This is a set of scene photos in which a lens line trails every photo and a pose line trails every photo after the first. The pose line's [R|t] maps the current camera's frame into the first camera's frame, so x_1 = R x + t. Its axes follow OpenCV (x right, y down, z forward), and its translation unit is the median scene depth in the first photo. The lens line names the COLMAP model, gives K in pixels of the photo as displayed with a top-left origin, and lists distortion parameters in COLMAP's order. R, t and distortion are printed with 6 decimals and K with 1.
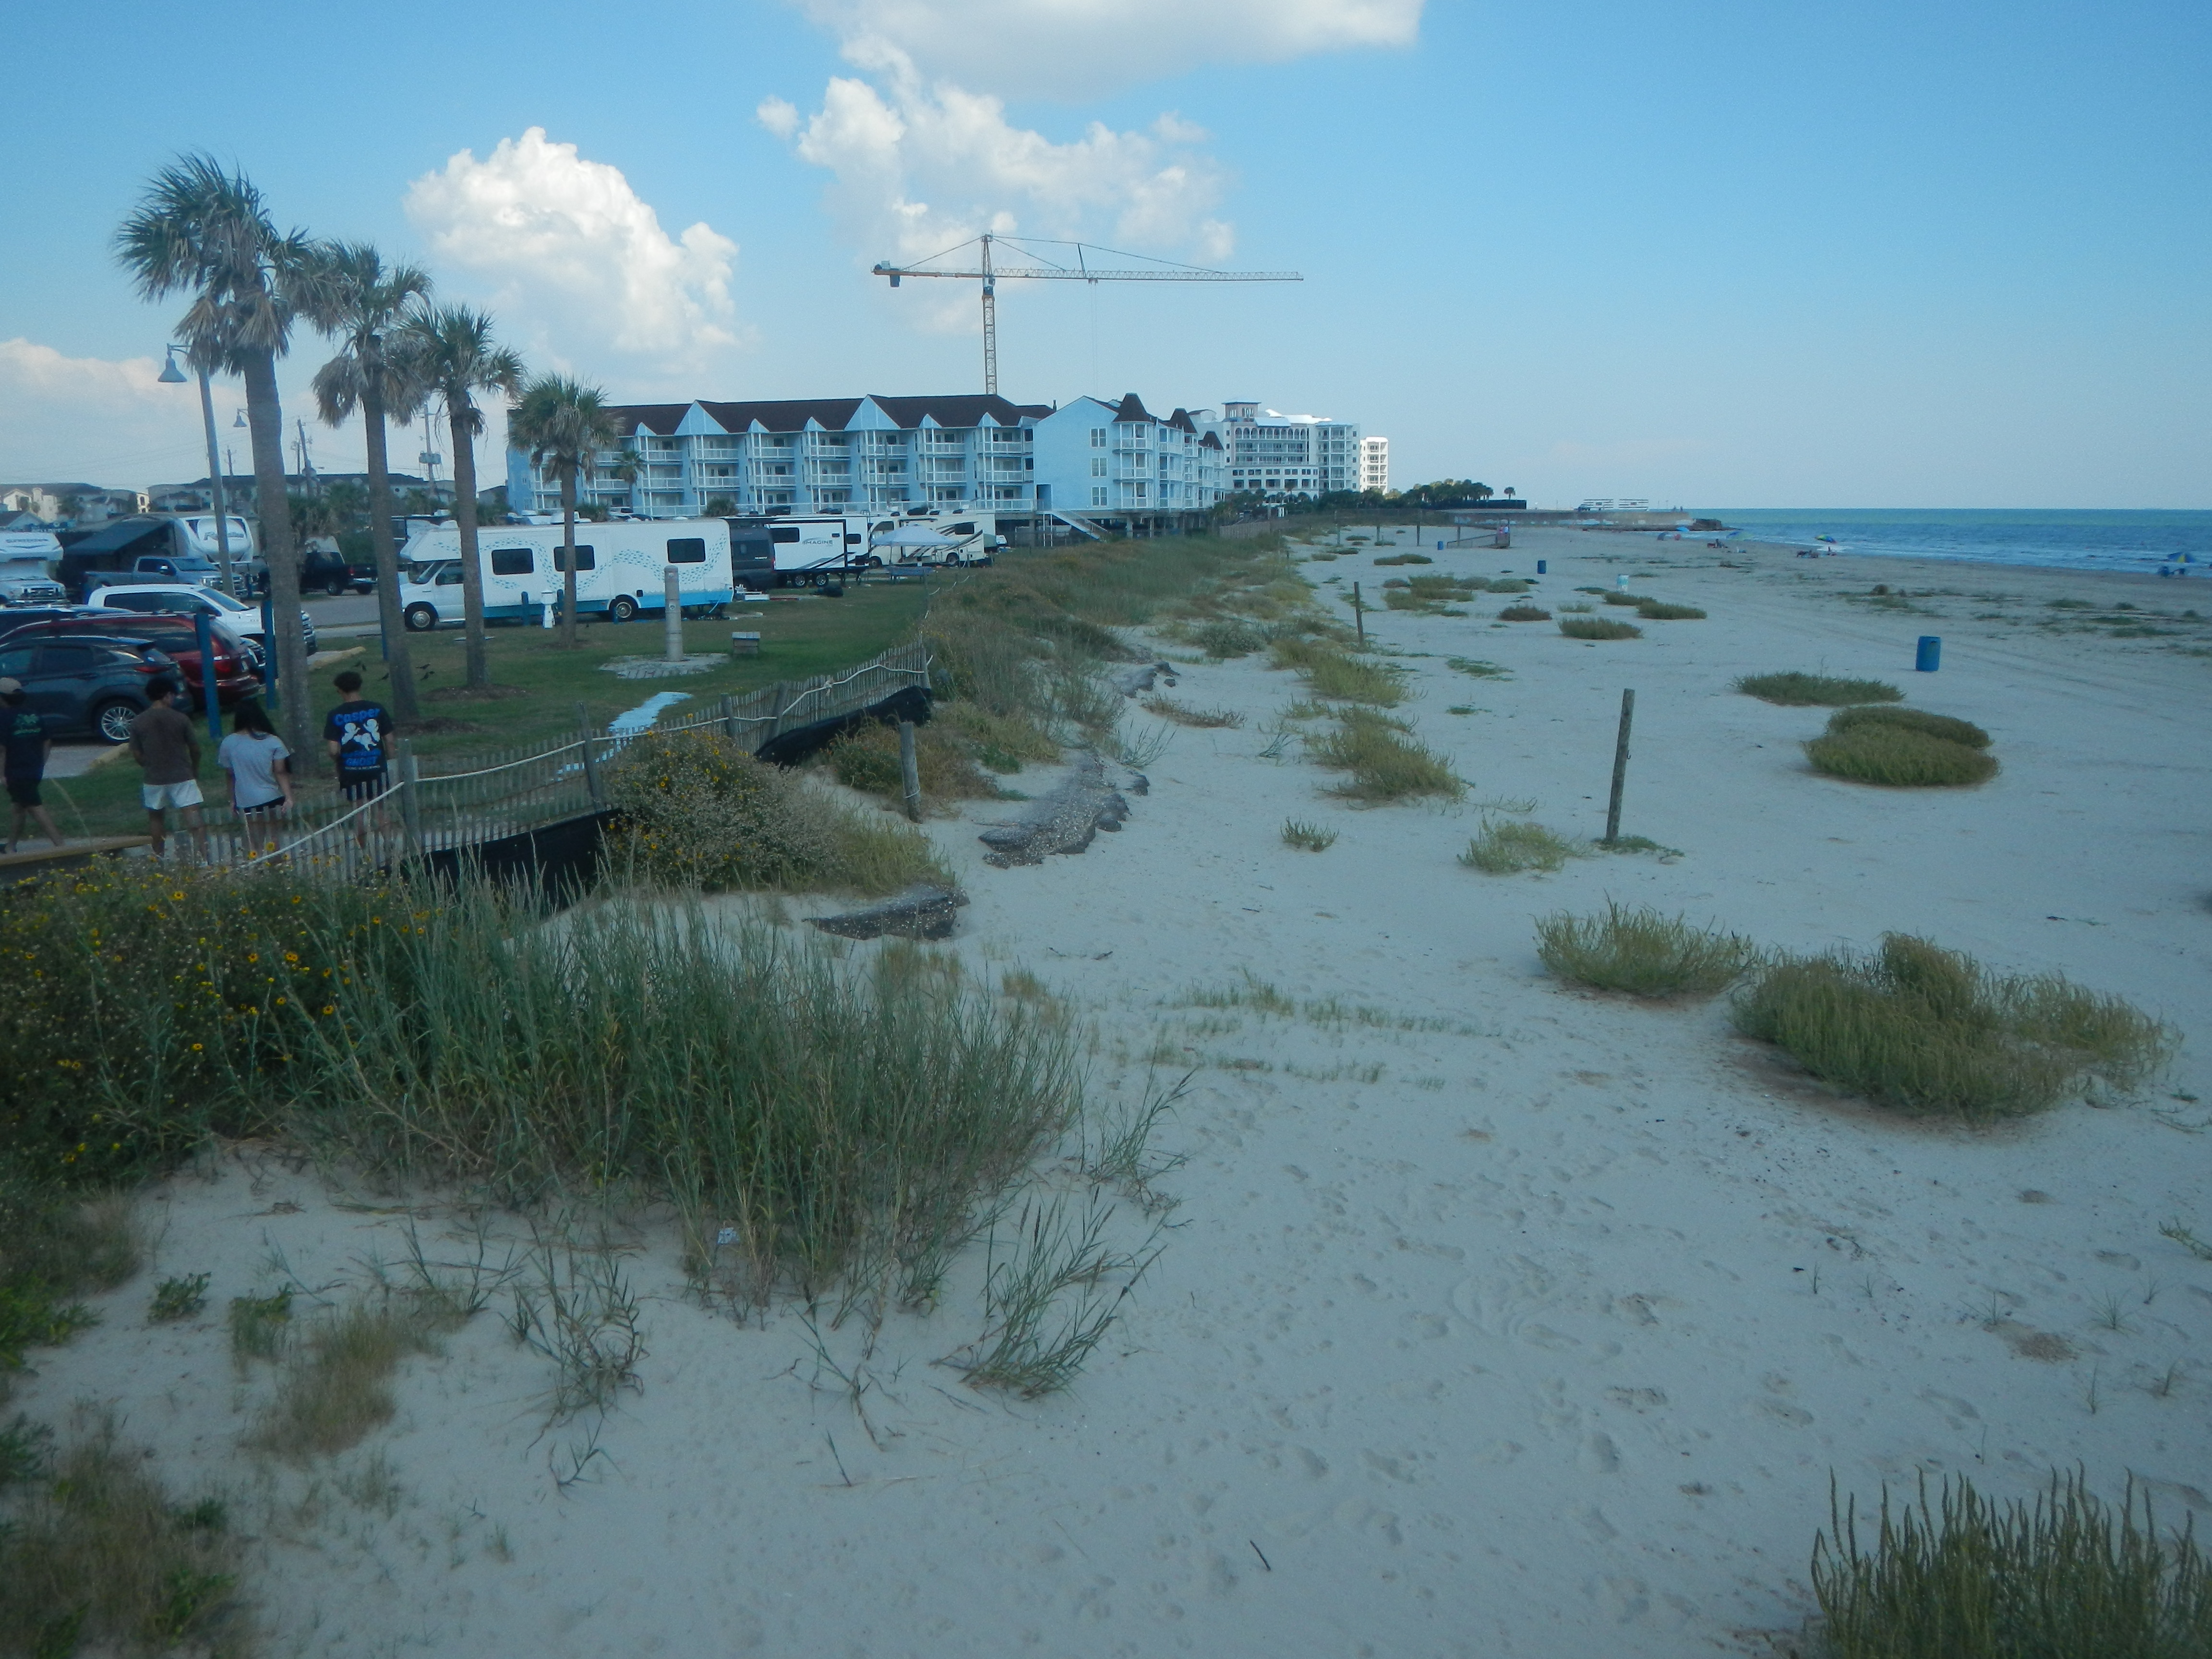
lens RADIAL K [[1782.5, 0, 1104.3], [0, 1782.5, 835.3], [0, 0, 1]] dist [-0.010313, -0.000317]
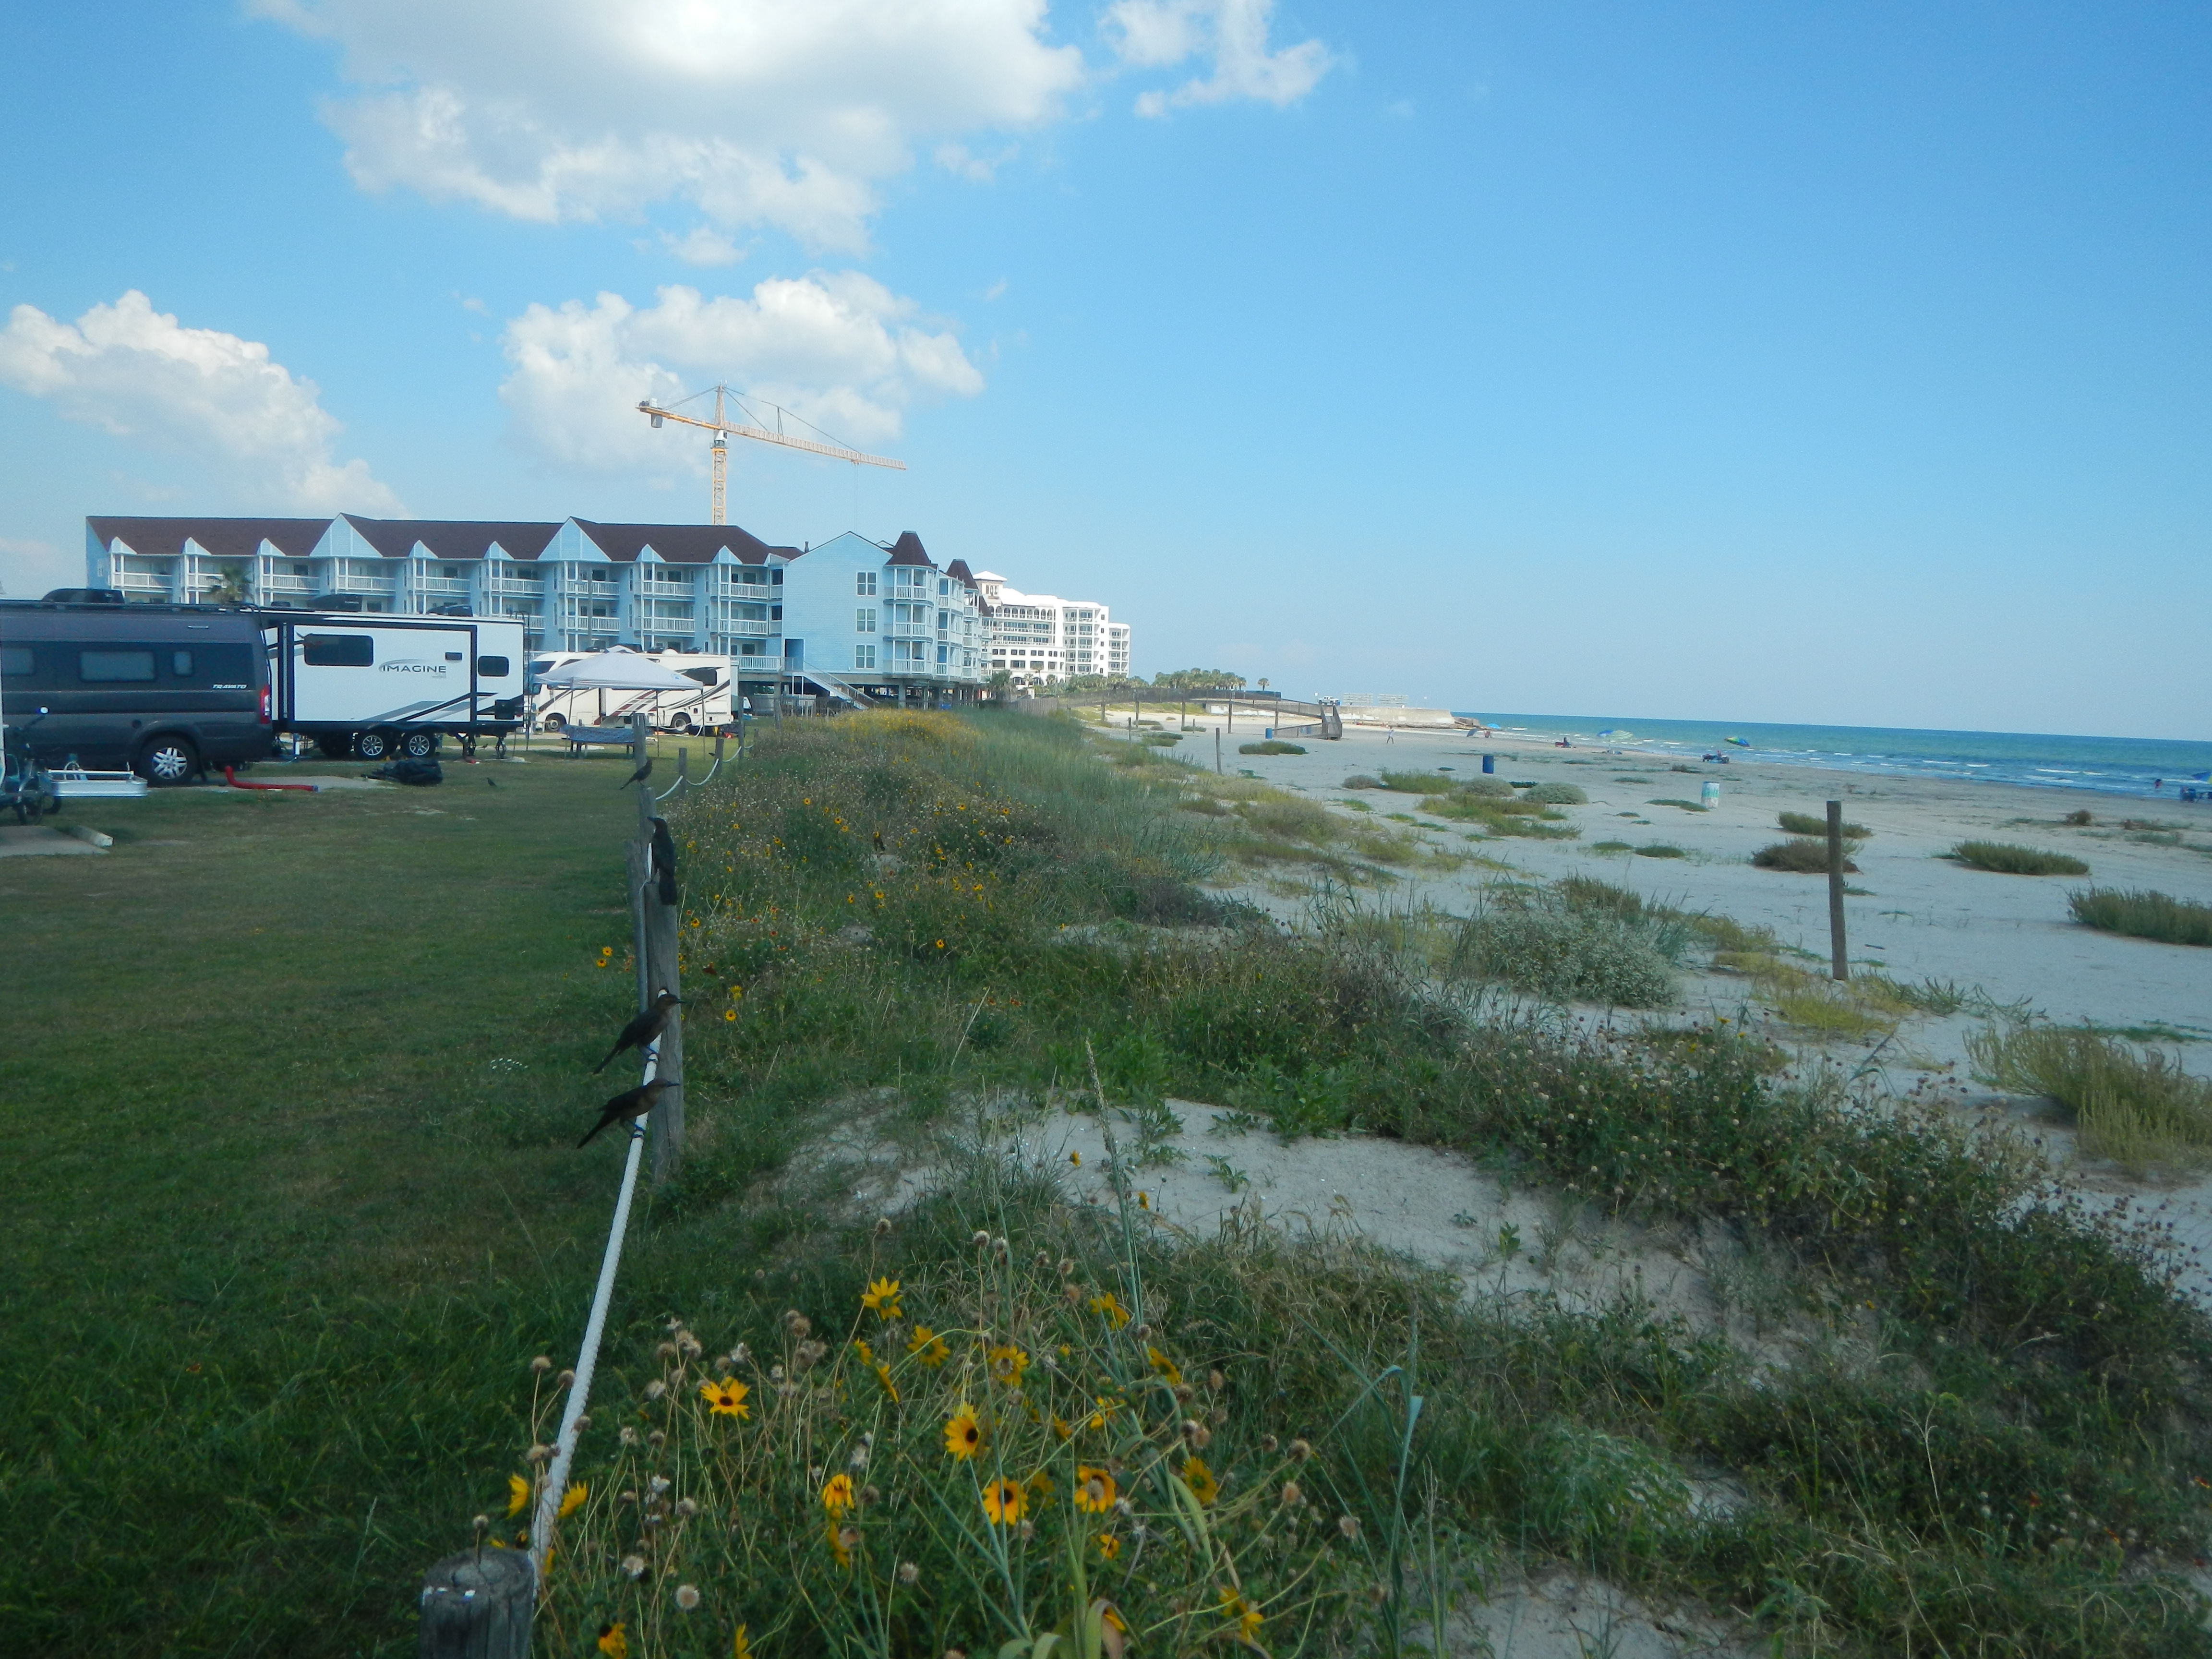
lens RADIAL K [[1782.5, 0, 1112.1], [0, 1782.5, 823.5], [0, 0, 1]] dist [-0.010313, -0.000317]
pose [[0.986372, 0.026708, 0.162351, -0.020904], [-0.008879, 0.993940, -0.109566, -0.029310], [-0.164293, 0.106631, 0.980631, 0.204848]]
